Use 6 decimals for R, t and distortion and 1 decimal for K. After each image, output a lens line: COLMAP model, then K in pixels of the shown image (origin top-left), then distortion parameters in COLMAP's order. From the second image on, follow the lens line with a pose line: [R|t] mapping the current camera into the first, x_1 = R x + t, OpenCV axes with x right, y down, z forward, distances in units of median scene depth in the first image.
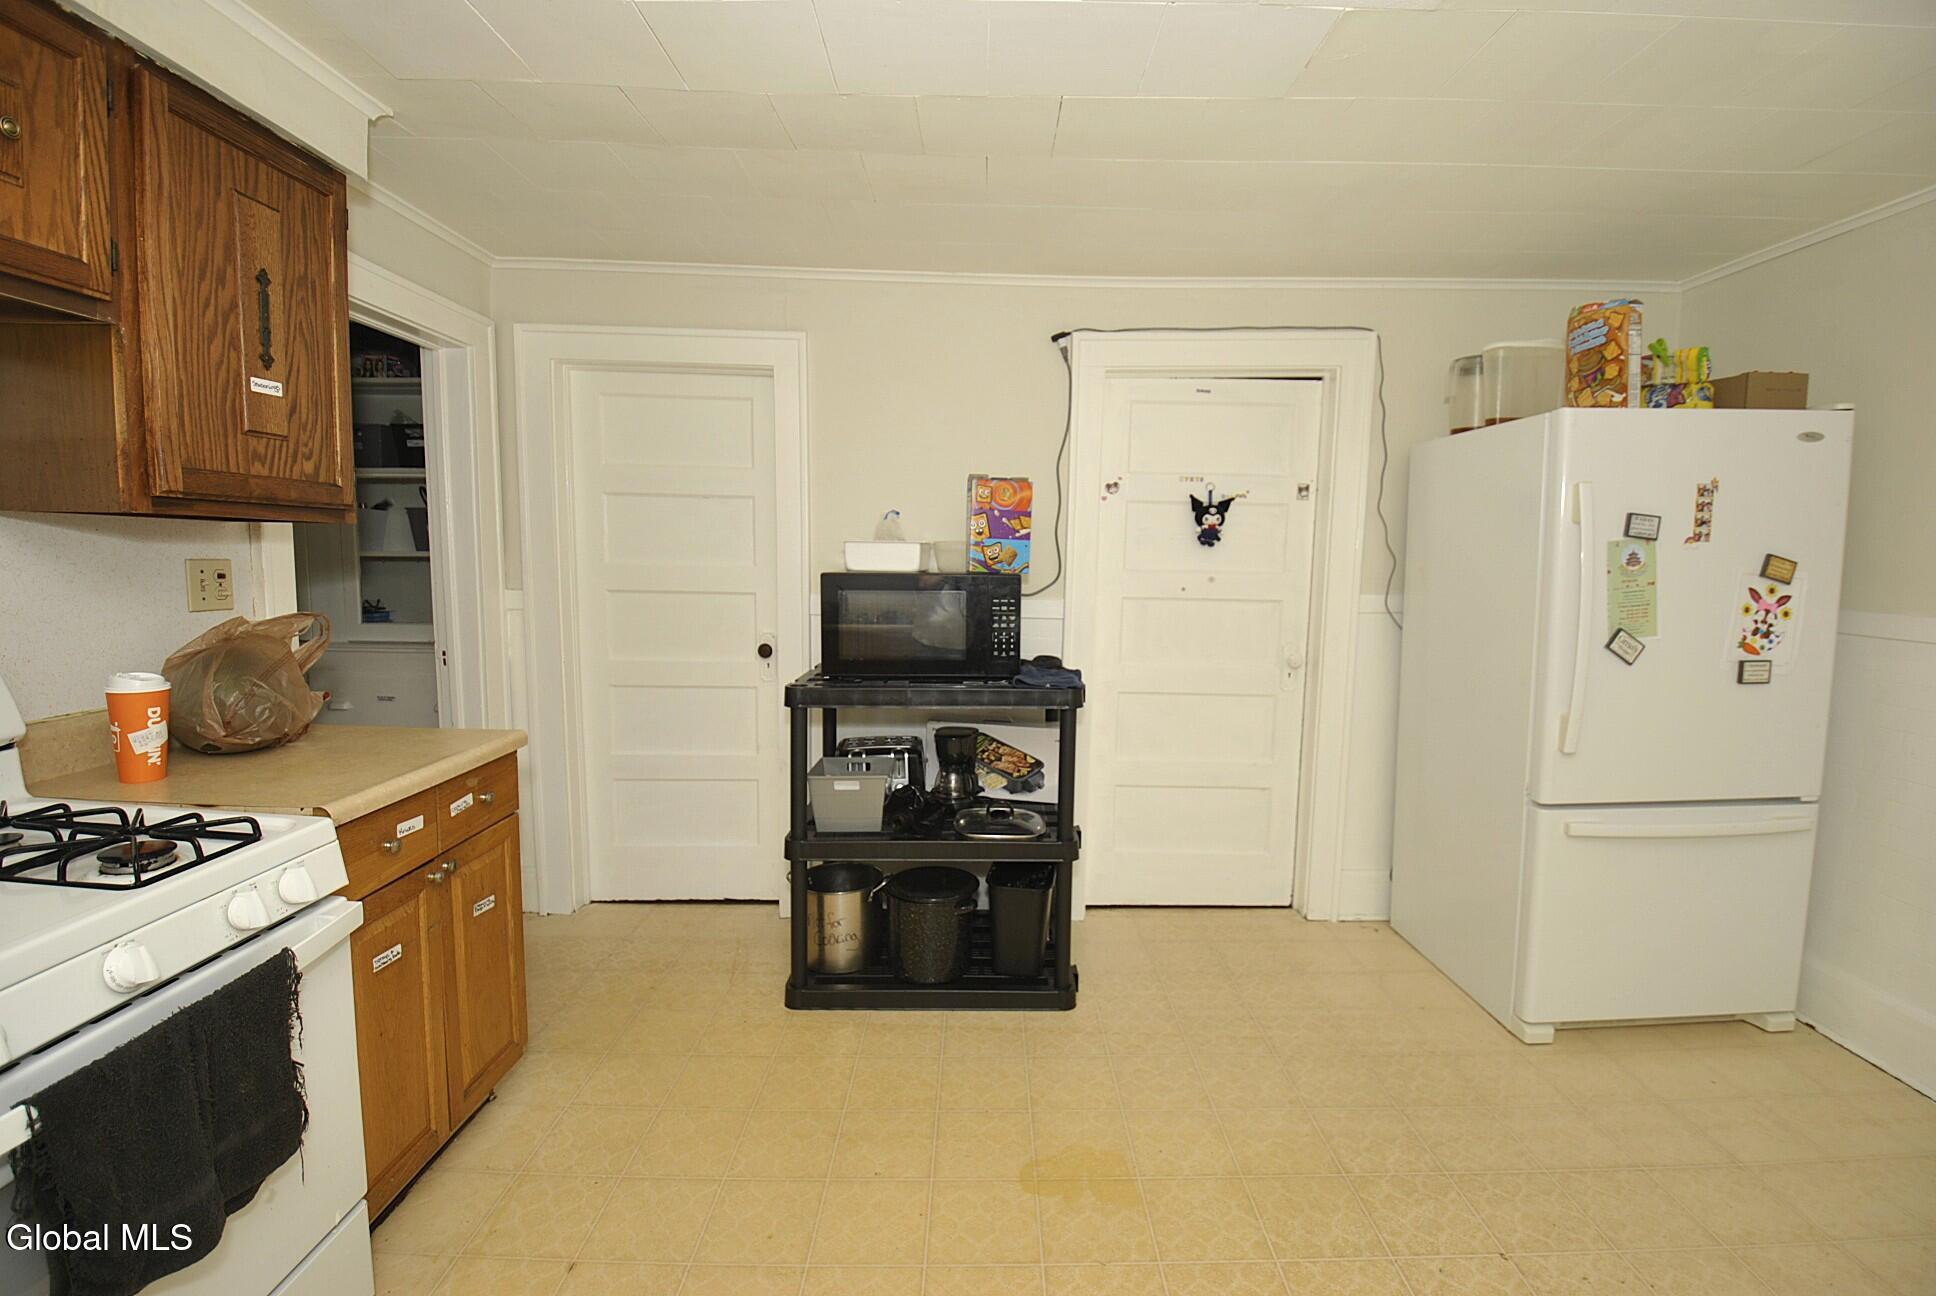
lens RADIAL K [[858.2, 0, 985.4], [0, 858.2, 638.6], [0, 0, 1]] dist [0.030572, -0.029760]
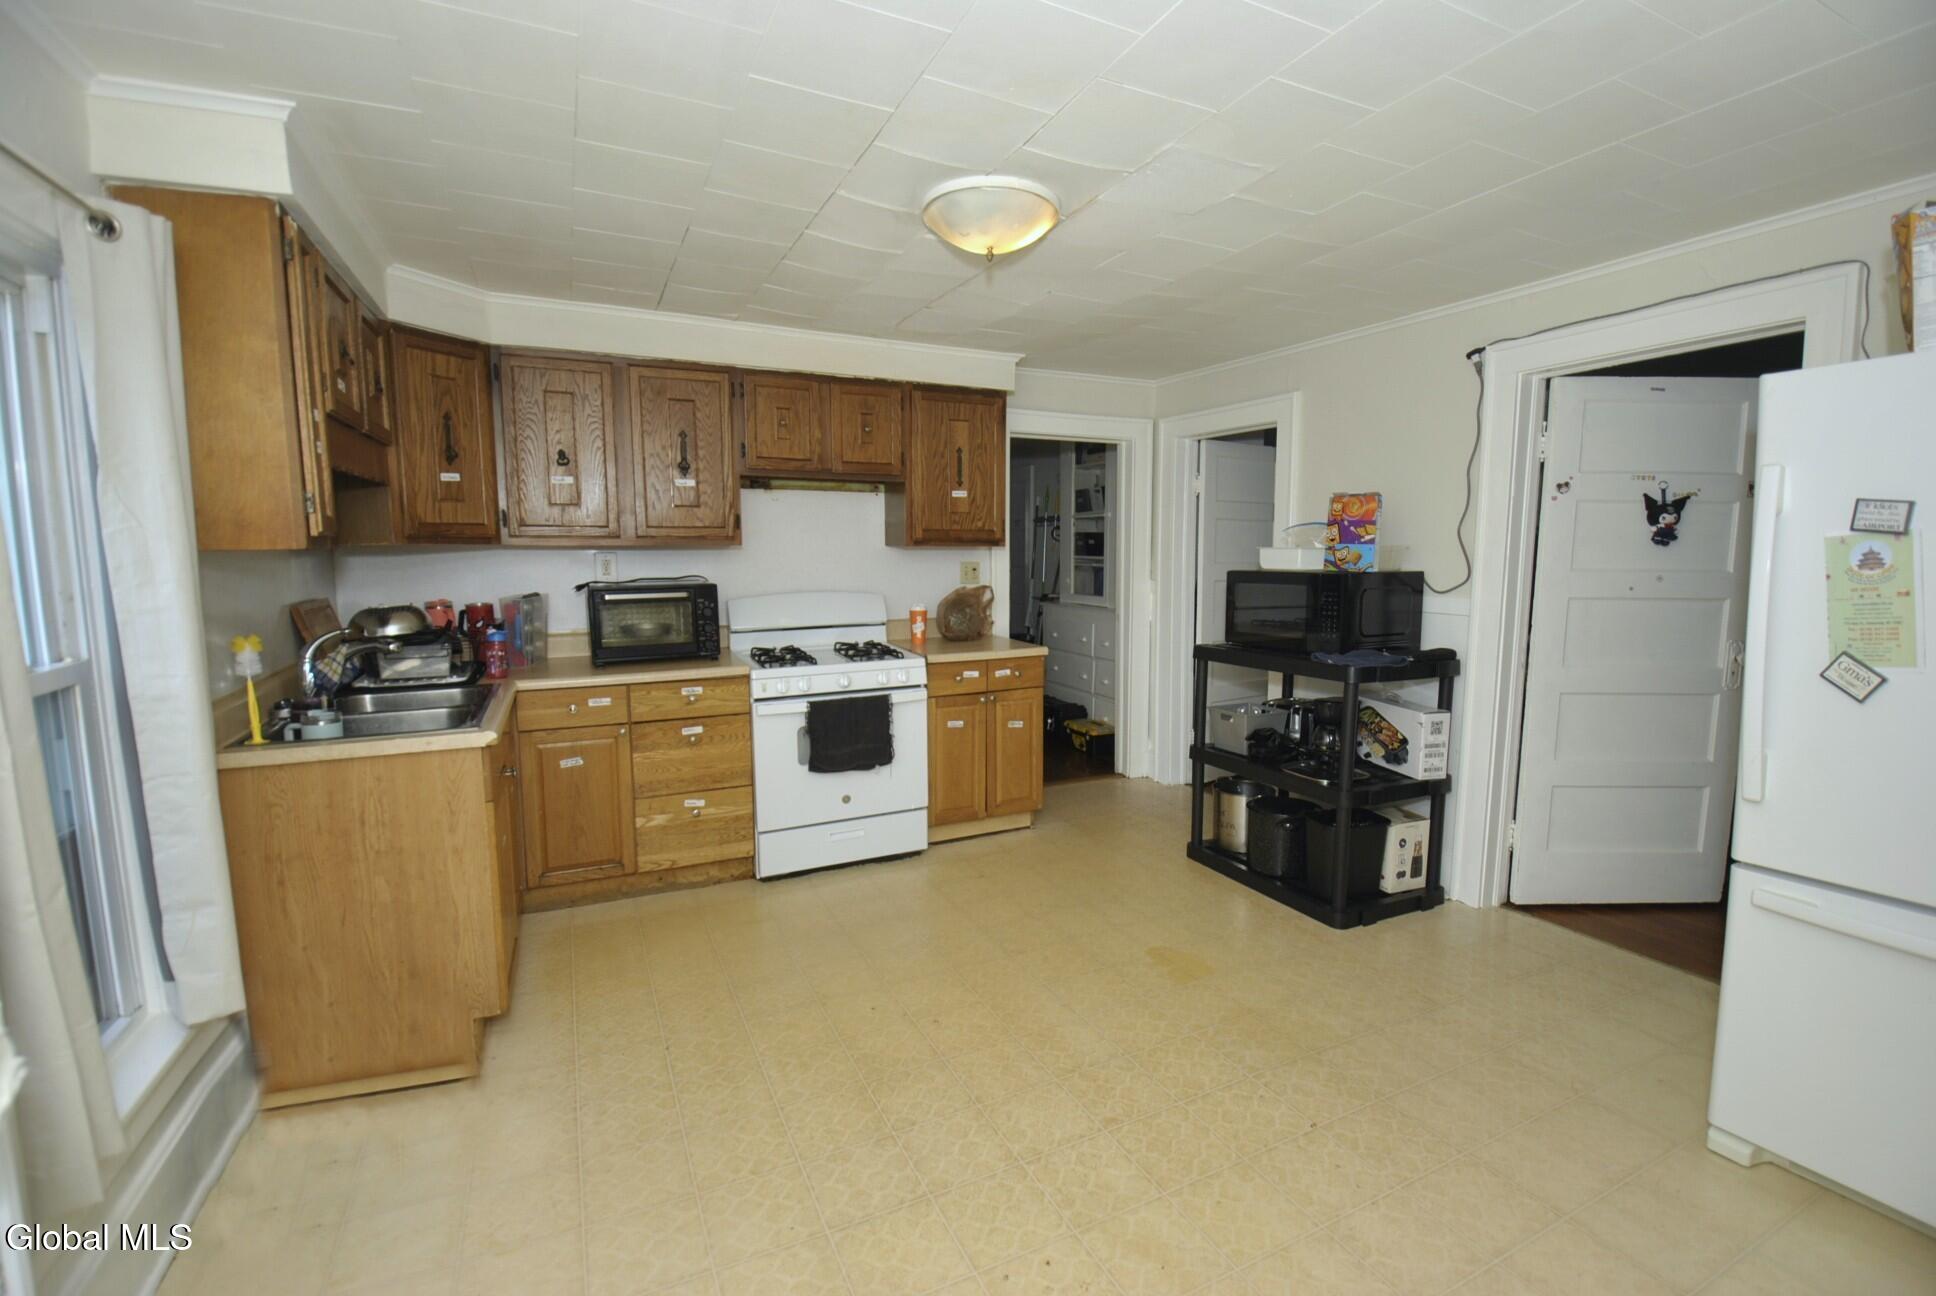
lens RADIAL K [[858.2, 0, 985.4], [0, 858.2, 638.6], [0, 0, 1]] dist [0.030572, -0.029760]
pose [[0.430640, 0.079059, -0.899055, 0.942042], [-0.079606, 0.995601, 0.049419, -0.000606], [0.899006, 0.050288, 0.435039, 0.000203]]
